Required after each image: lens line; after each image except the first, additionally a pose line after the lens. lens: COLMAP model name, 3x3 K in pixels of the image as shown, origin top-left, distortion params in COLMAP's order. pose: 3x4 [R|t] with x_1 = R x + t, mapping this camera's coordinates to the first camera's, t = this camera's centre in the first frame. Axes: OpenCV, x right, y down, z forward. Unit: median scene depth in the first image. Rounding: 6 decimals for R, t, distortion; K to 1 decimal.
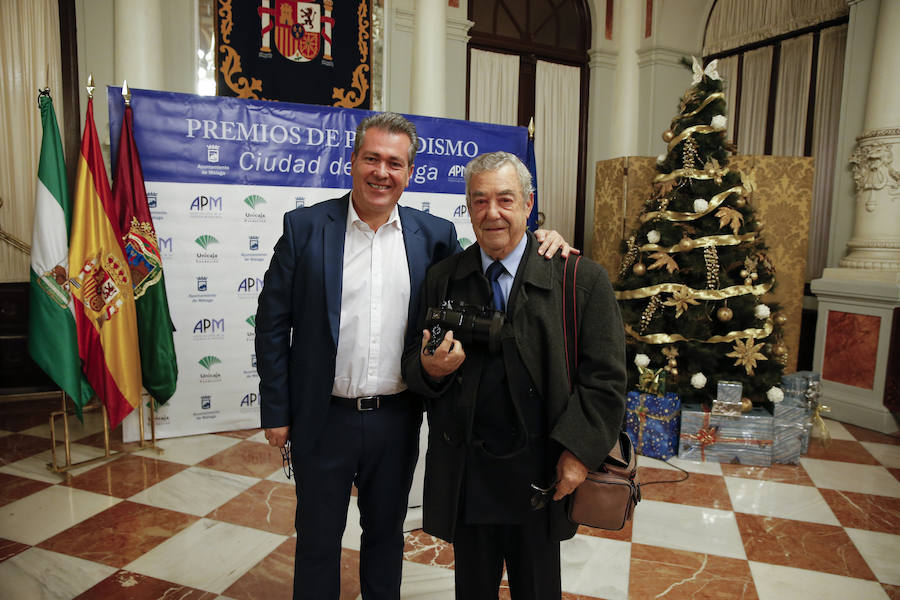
lens RADIAL K [[609.0, 0, 450.0], [0, 609.0, 300.0], [0, 0, 1]] dist [-0.112387, 0.084533]
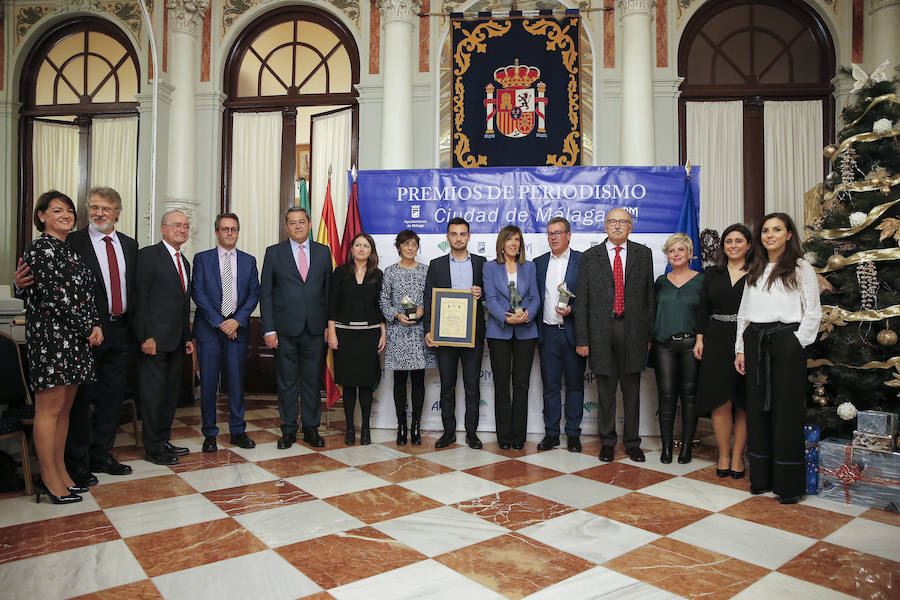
lens RADIAL K [[609.0, 0, 450.0], [0, 609.0, 300.0], [0, 0, 1]] dist [-0.112387, 0.084533]
pose [[0.843579, -0.019516, -0.536651, 0.296296], [-0.052593, 0.991533, -0.118731, 0.080619], [0.534424, 0.128383, 0.835409, -0.046357]]
